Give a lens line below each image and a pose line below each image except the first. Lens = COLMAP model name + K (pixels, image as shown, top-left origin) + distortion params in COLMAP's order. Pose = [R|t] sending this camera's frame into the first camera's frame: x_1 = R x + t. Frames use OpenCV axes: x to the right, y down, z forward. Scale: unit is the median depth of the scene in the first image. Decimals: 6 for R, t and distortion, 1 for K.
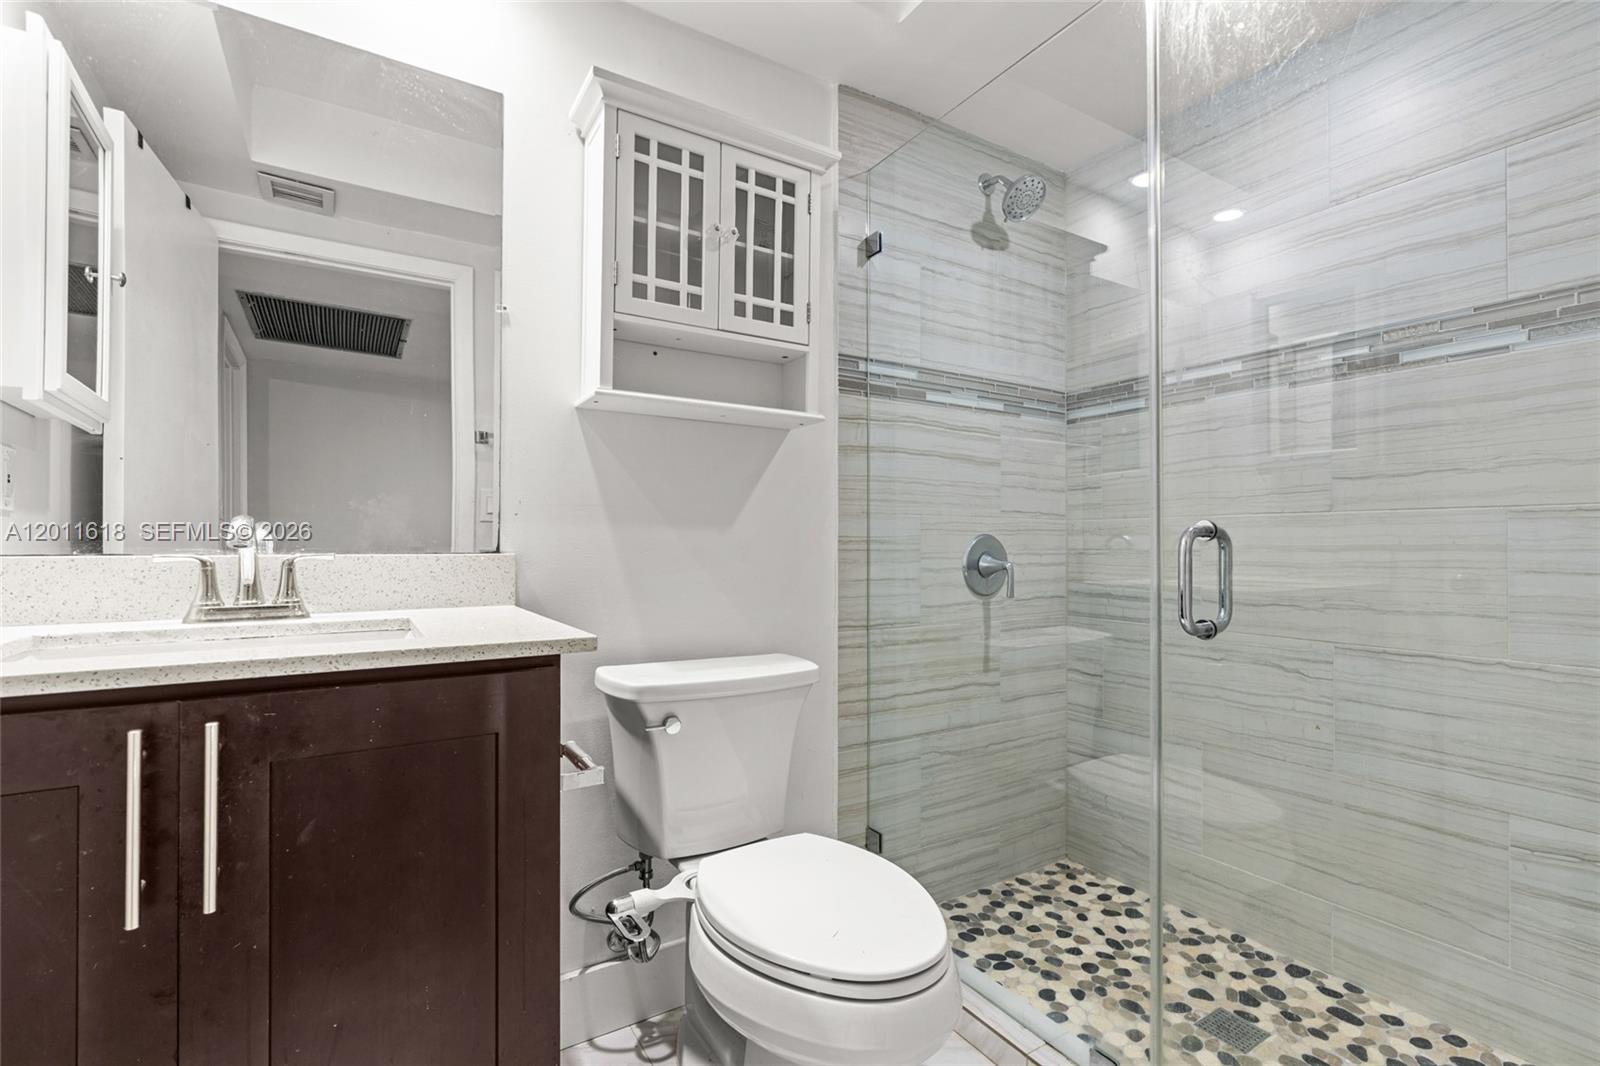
lens RADIAL K [[710.3, 0, 803.5], [0, 710.3, 541.6], [0, 0, 1]] dist [-0.001552, 0.000219]
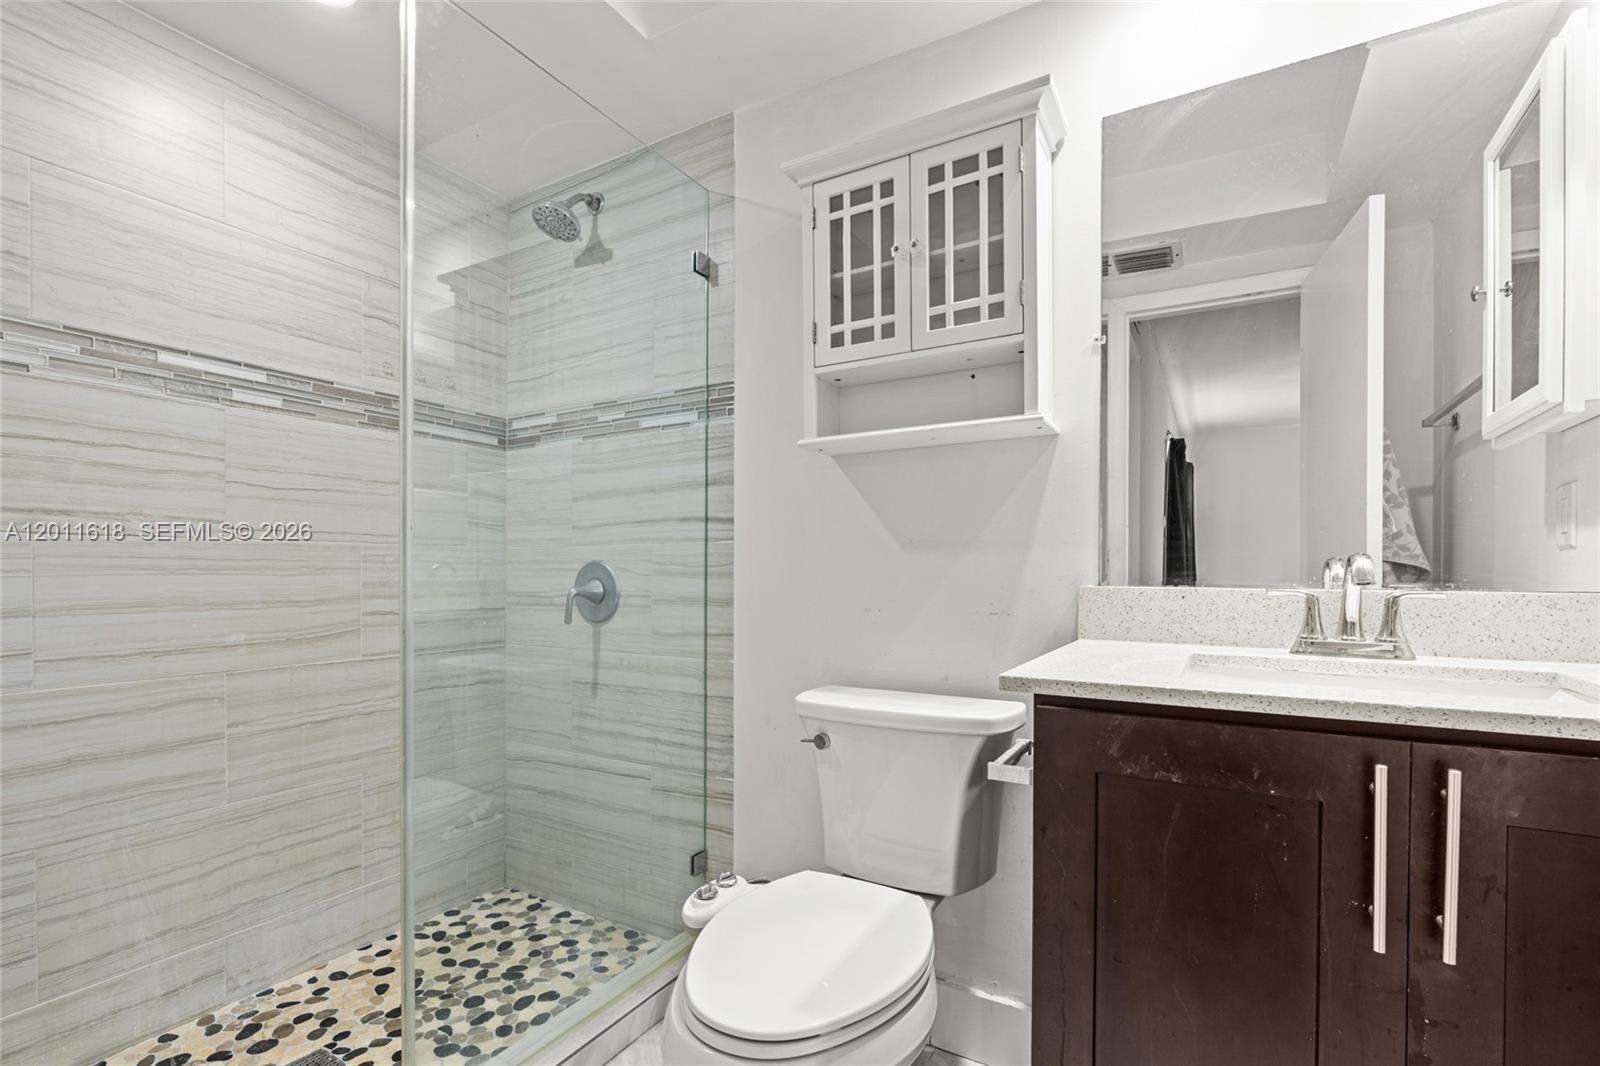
lens RADIAL K [[720.7, 0, 810.1], [0, 720.7, 570.2], [0, 0, 1]] dist [-0.005477, 0.000485]
pose [[0.491955, -0.002125, -0.870618, 0.661092], [0.006616, 0.999977, 0.001298, -0.007705], [0.870596, -0.006398, 0.491957, 0.408977]]
